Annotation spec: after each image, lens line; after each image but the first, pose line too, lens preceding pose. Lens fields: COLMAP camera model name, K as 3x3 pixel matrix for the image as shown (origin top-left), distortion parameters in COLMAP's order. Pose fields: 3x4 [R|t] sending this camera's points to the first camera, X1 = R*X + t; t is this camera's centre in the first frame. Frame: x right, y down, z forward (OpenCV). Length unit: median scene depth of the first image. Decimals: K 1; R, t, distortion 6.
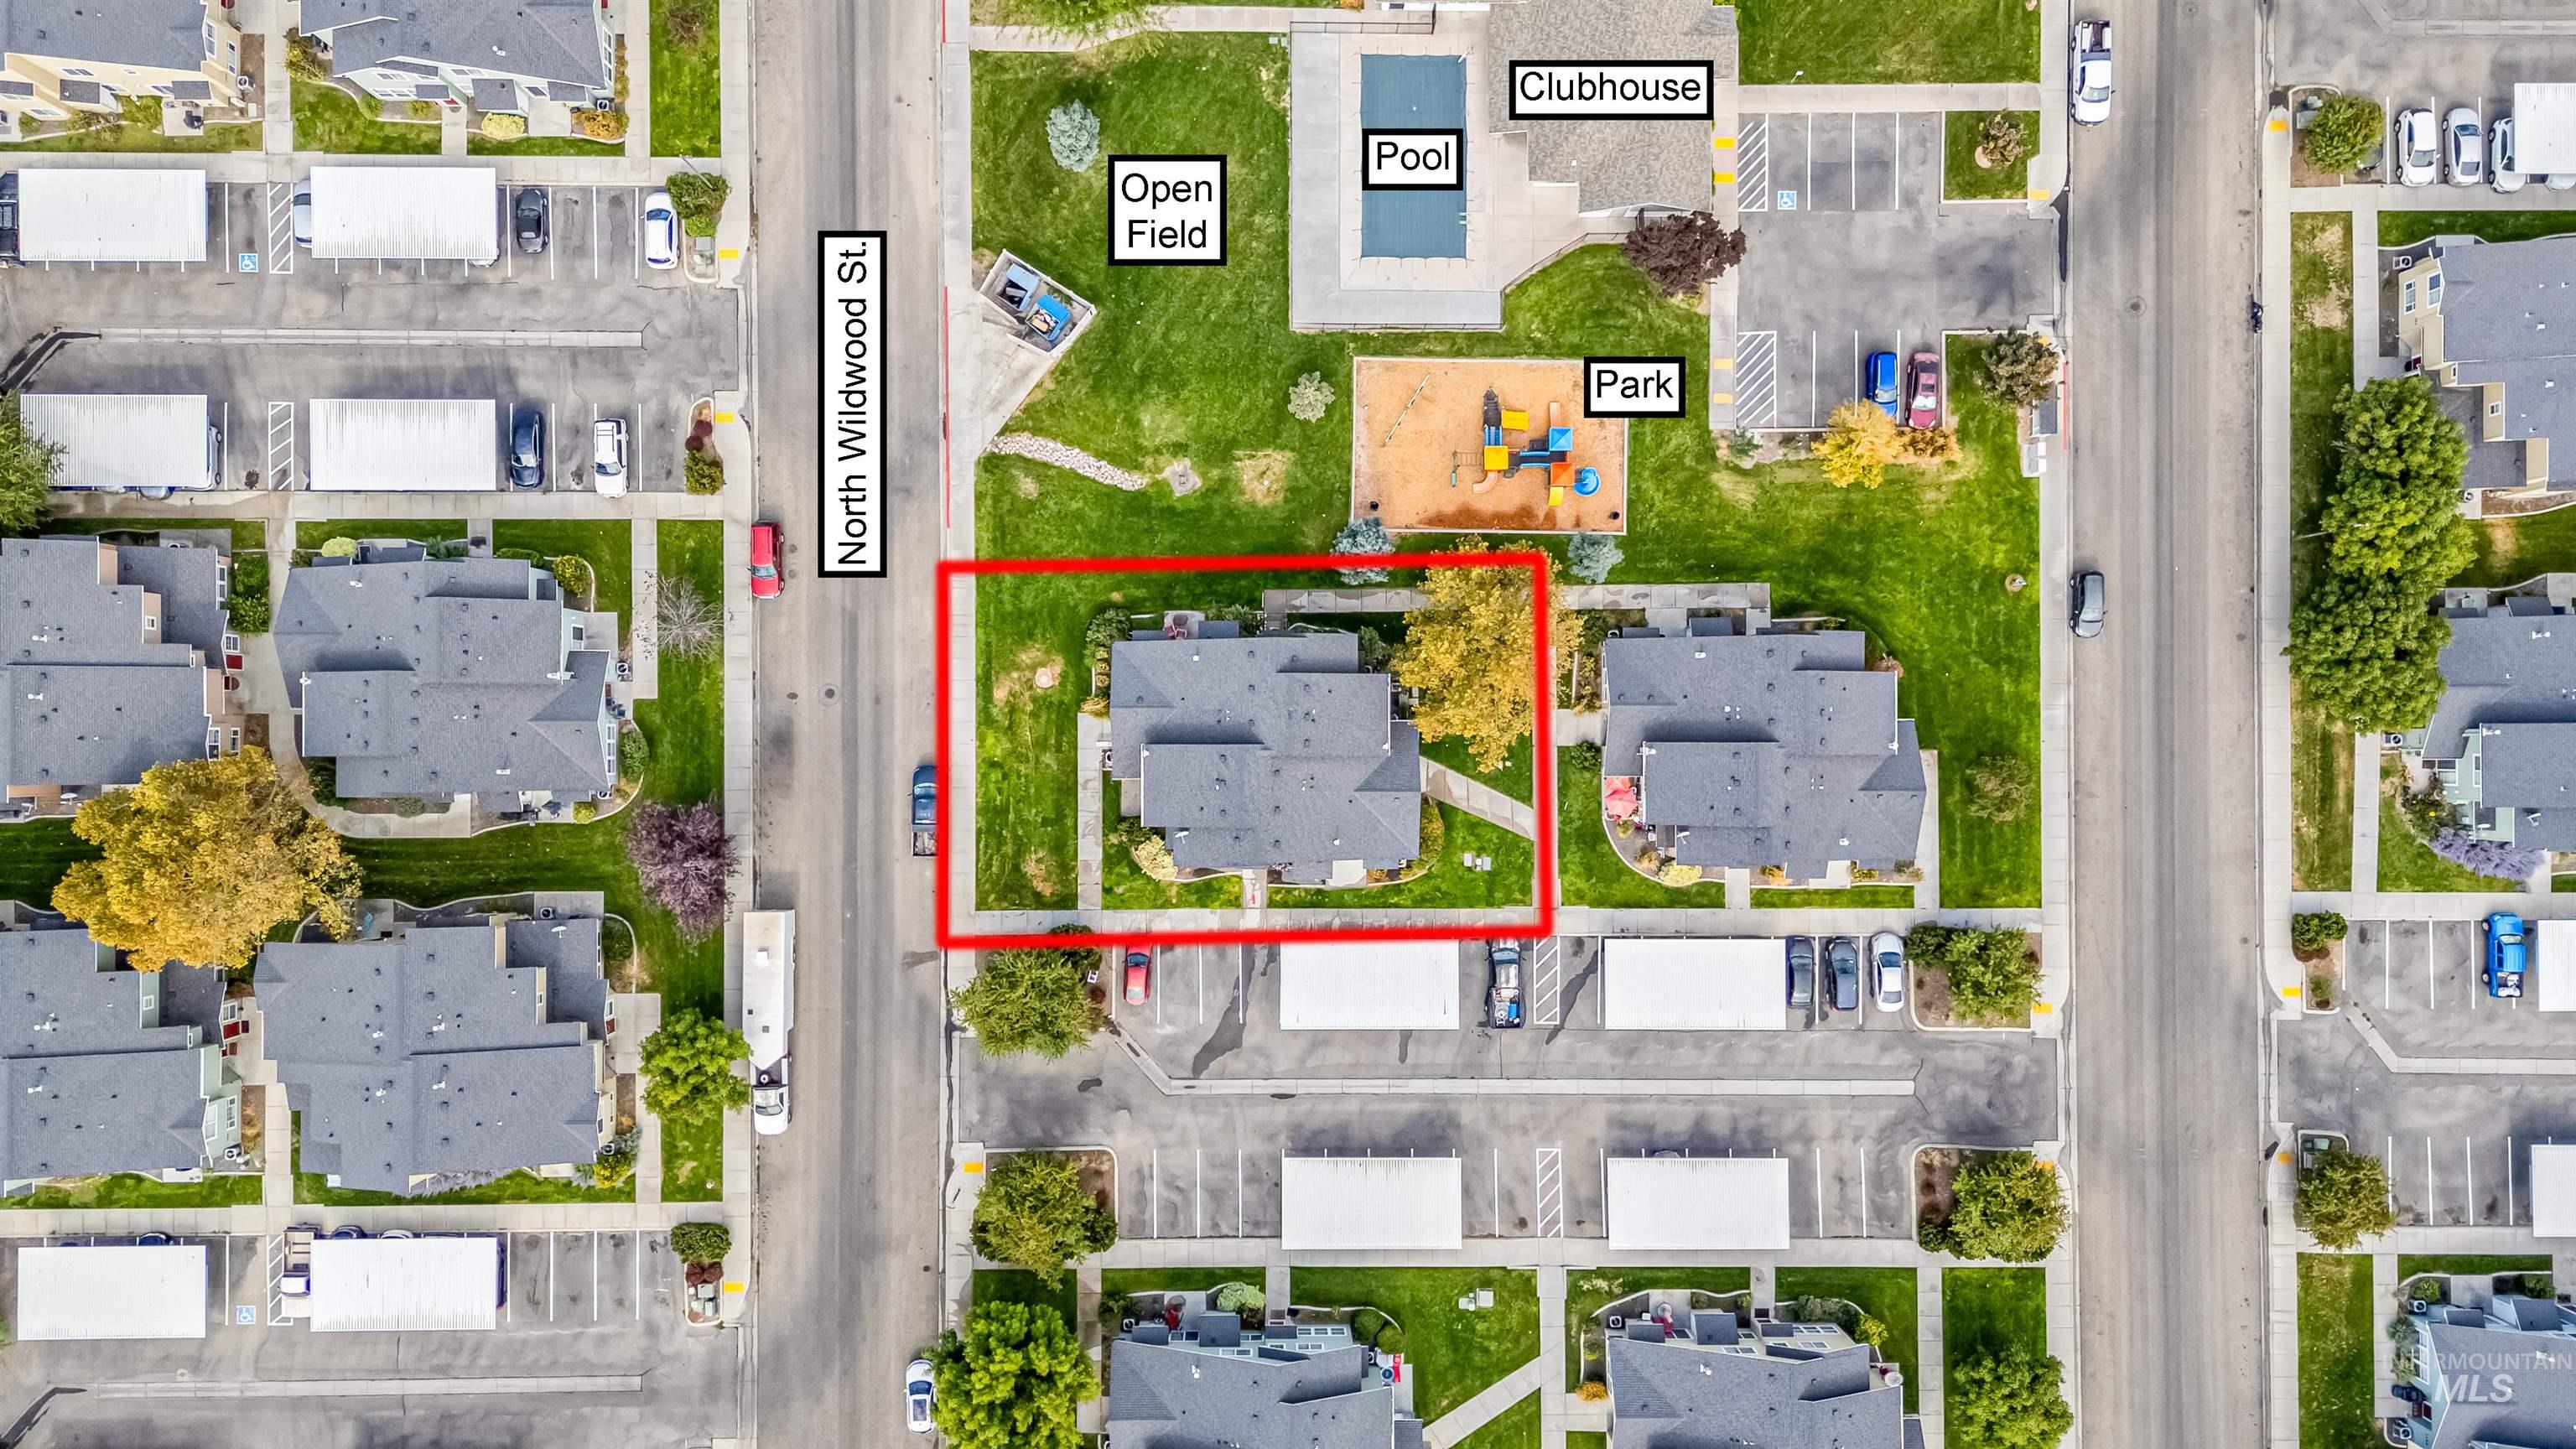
lens RADIAL K [[1946.6, 0, 1288.0], [0, 1946.6, 724.5], [0, 0, 1]] dist [0.004947, 0.001145]
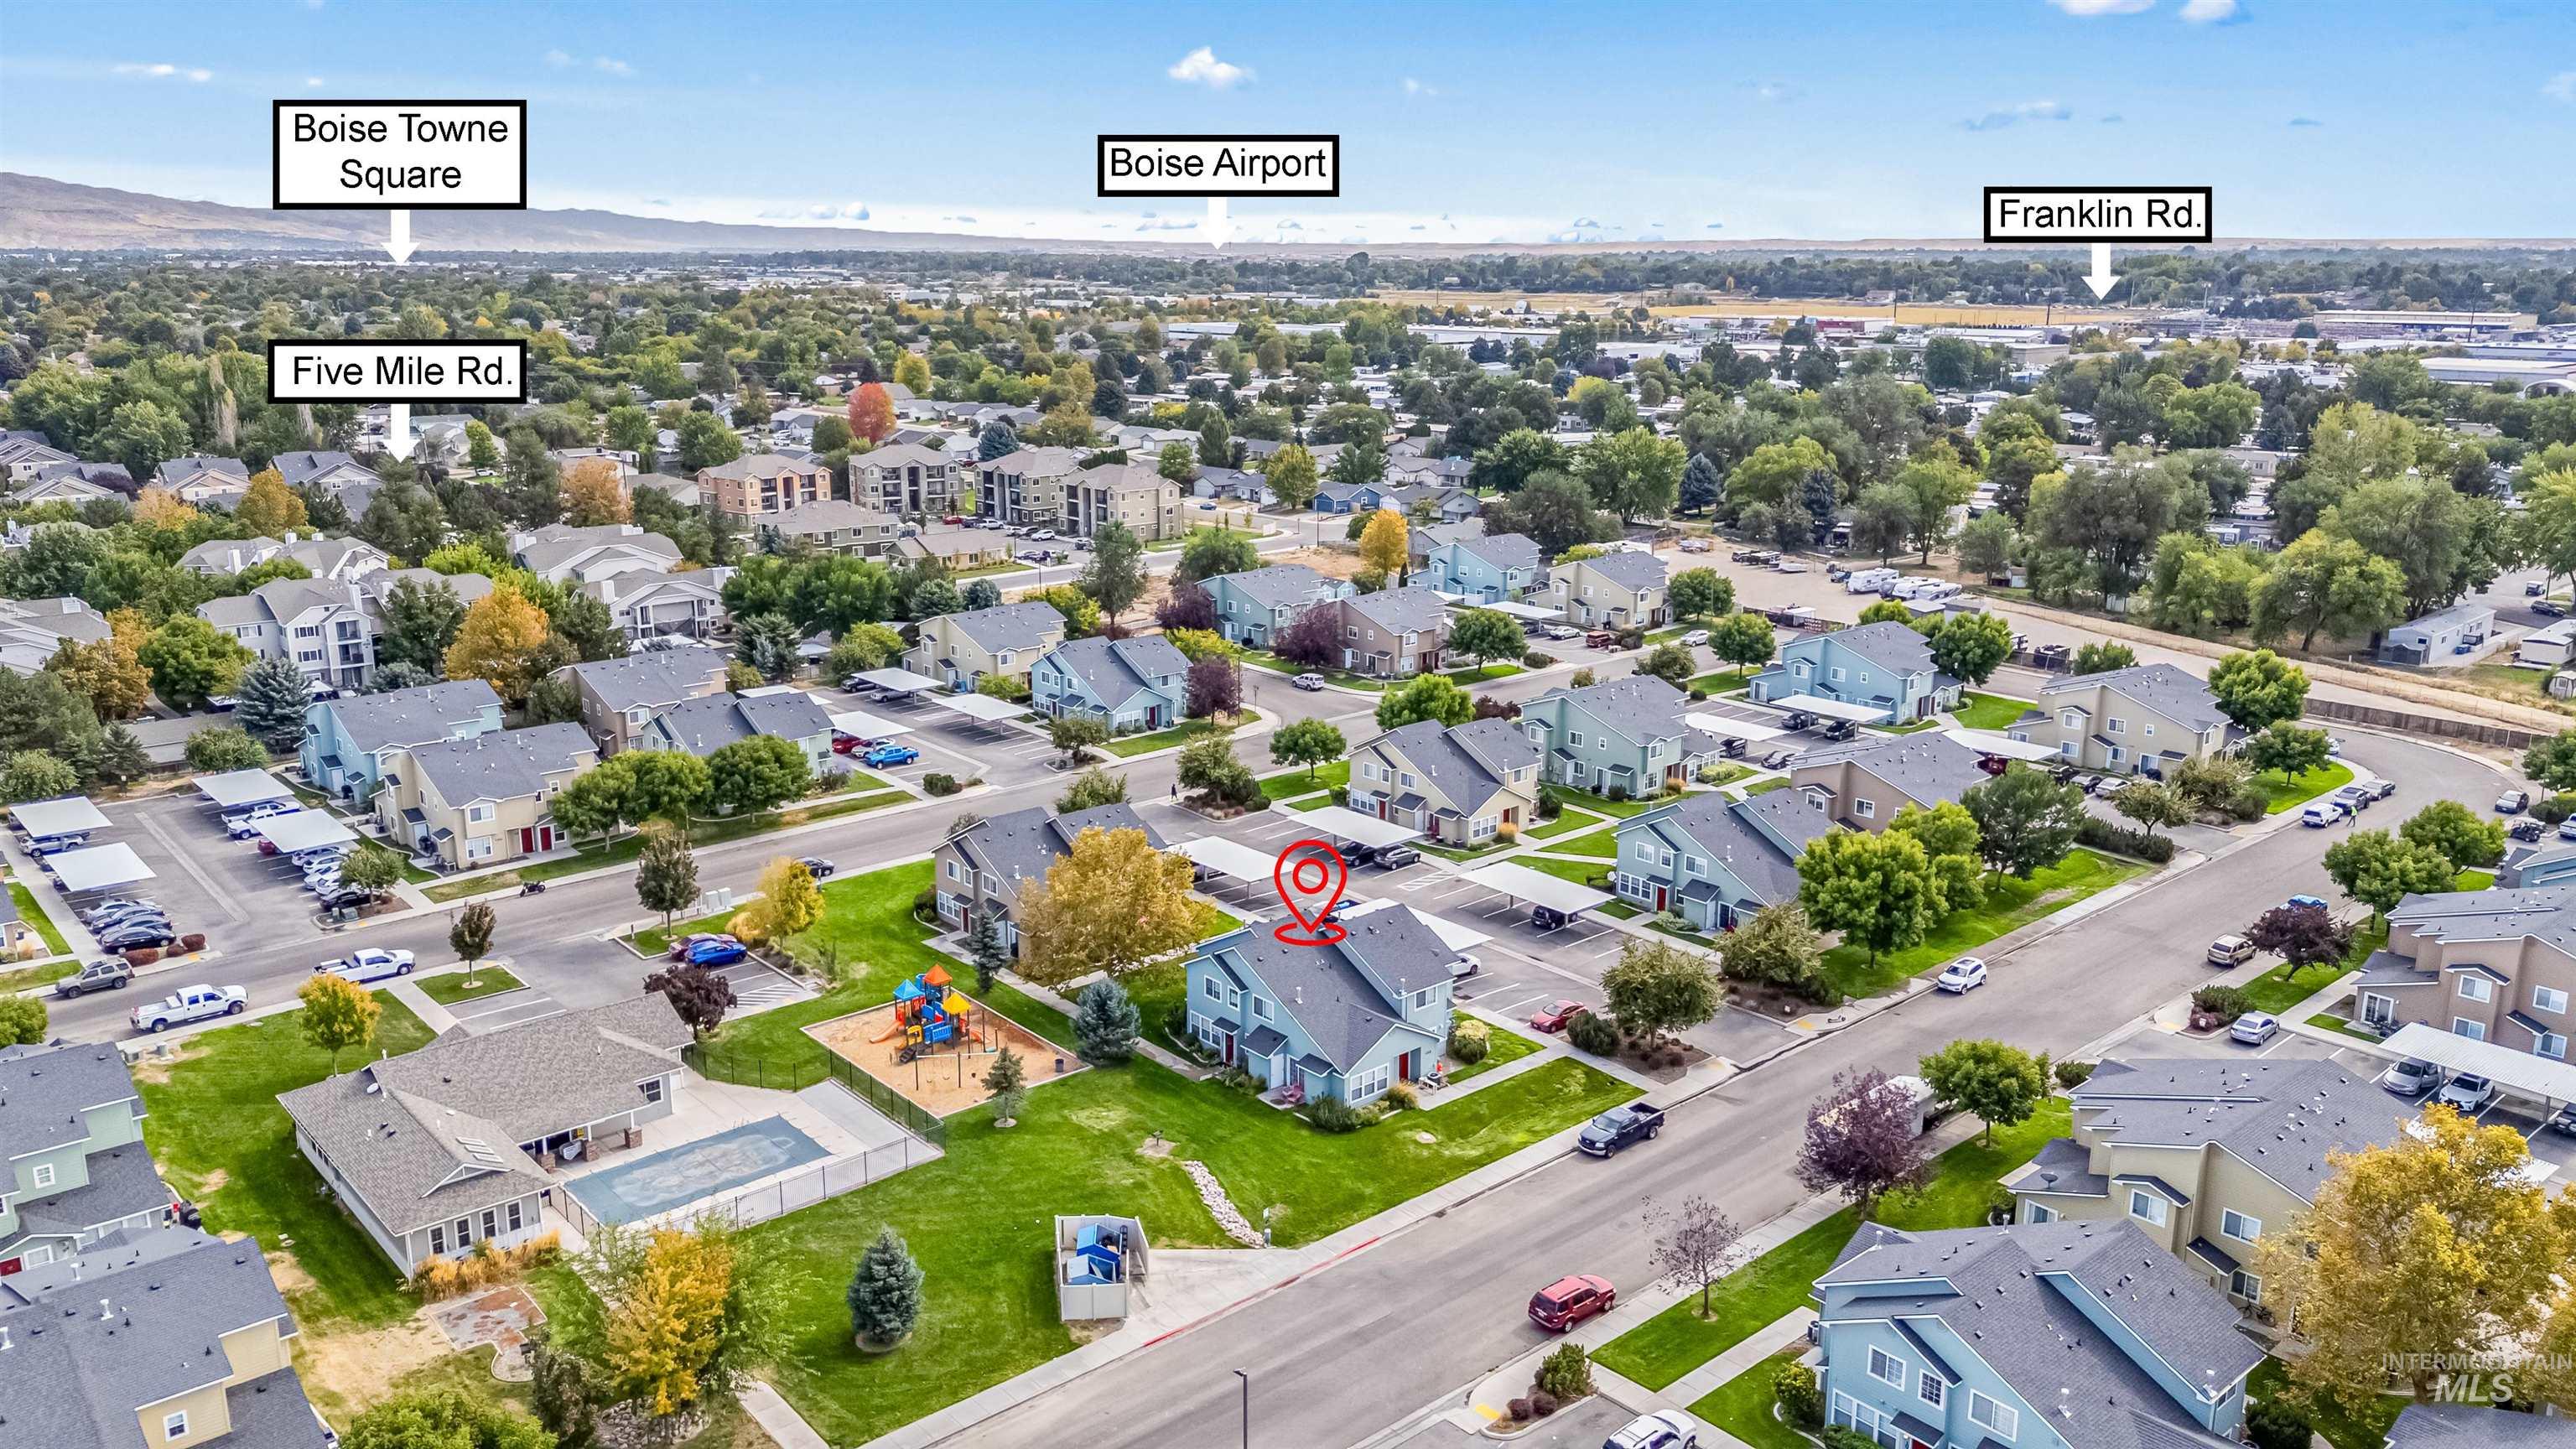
lens RADIAL K [[1946.6, 0, 1288.0], [0, 1946.6, 724.5], [0, 0, 1]] dist [0.004947, 0.001145]
pose [[-0.657115, -0.171623, 0.733993, -0.714633], [0.753790, -0.150572, 0.639632, -0.622257], [0.000743, 0.973588, 0.228310, 0.608580]]
